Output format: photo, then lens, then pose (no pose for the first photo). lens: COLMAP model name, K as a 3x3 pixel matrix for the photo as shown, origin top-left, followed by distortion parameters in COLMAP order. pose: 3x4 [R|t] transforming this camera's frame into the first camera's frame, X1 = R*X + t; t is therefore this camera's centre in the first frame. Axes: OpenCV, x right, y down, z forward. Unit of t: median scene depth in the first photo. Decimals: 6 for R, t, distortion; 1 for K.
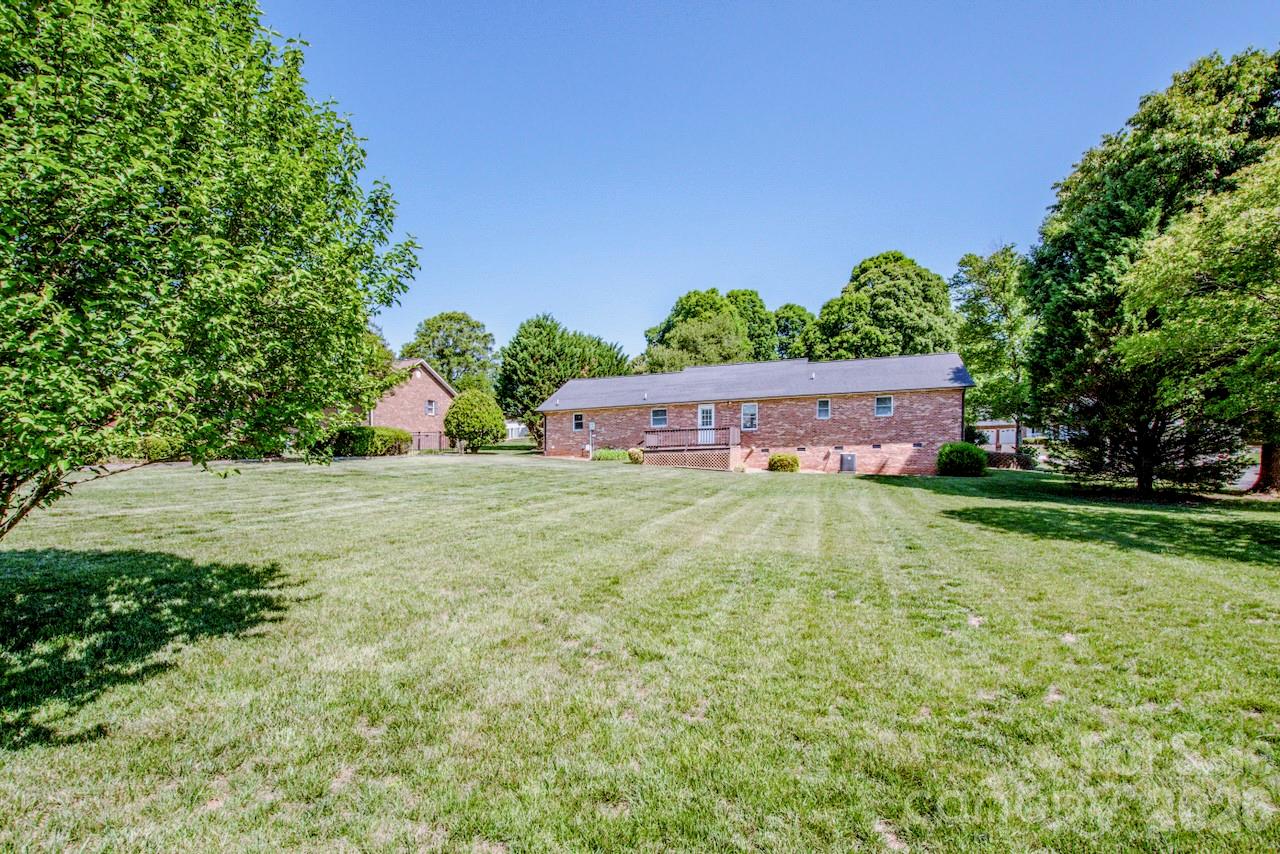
lens RADIAL K [[629.3, 0, 657.0], [0, 629.3, 449.7], [0, 0, 1]] dist [-0.015838, 0.000182]
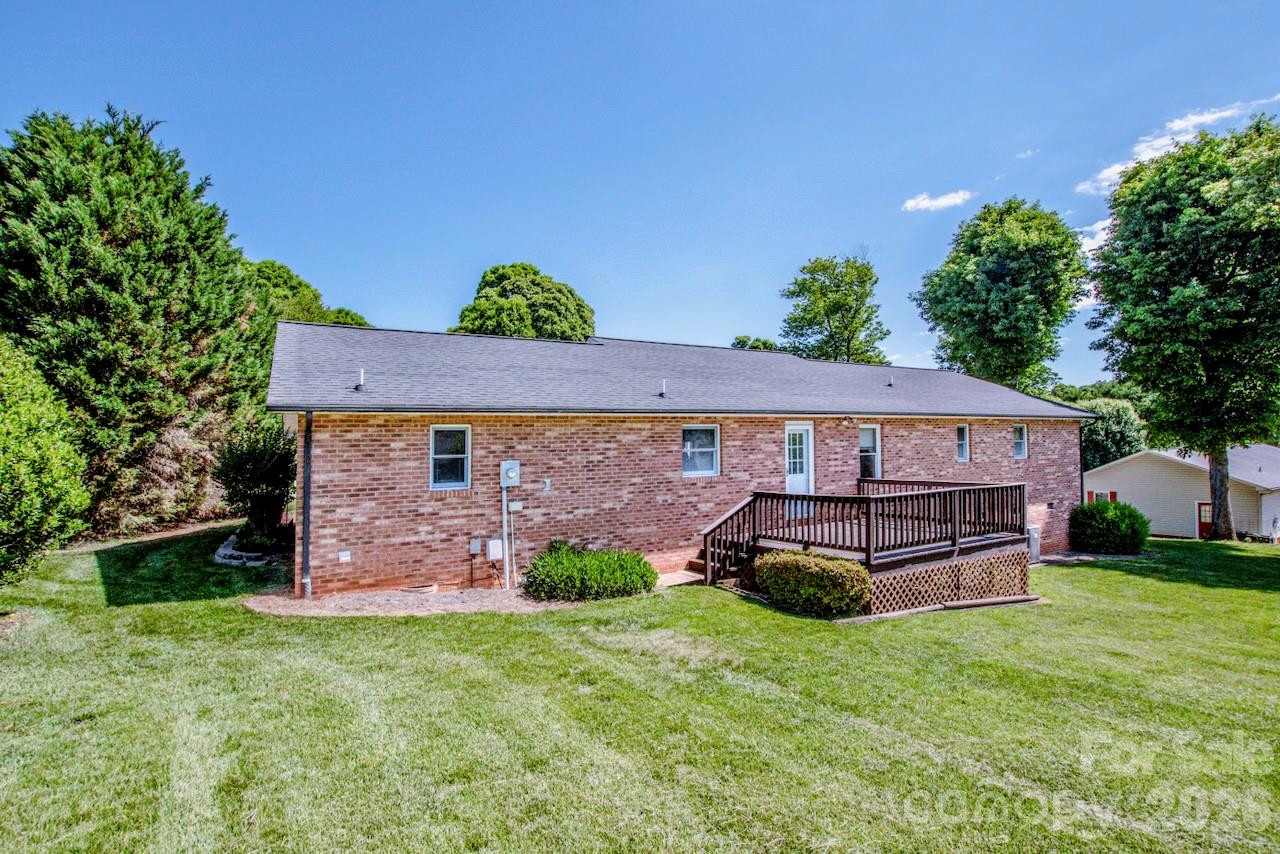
lens RADIAL K [[593.9, 0, 636.4], [0, 593.9, 438.9], [0, 0, 1]] dist [-0.029058, -0.000293]
pose [[0.698006, 0.039130, 0.715022, -0.214004], [0.008309, 0.997996, -0.062727, -0.029728], [-0.716044, 0.049725, 0.696282, 0.643187]]
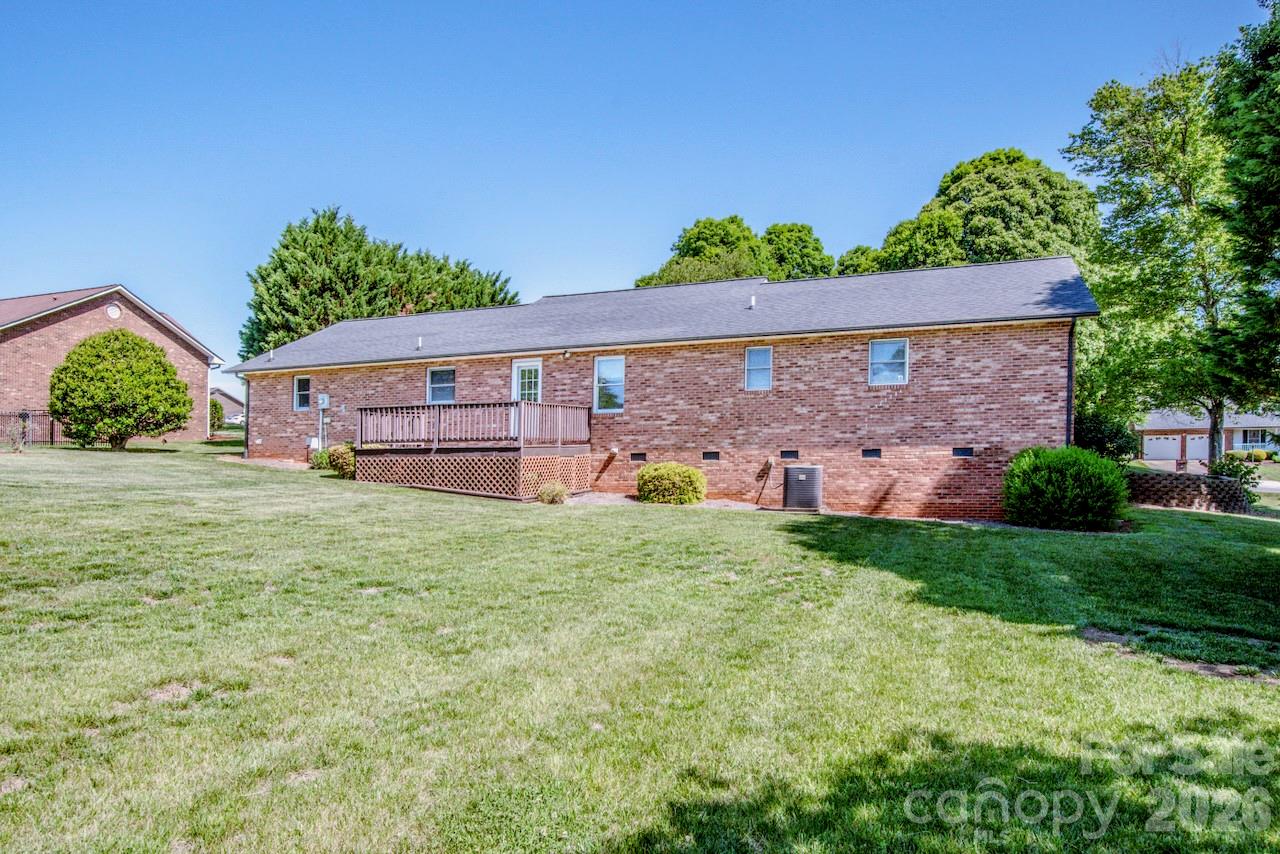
lens RADIAL K [[835.1, 0, 637.6], [0, 835.1, 425.8], [0, 0, 1]] dist [-0.010078, 0.009085]
pose [[0.995896, 0.020065, -0.088258, 0.175184], [-0.023386, 0.999051, -0.036757, 0.001026], [0.087437, 0.038670, 0.995419, 0.293843]]
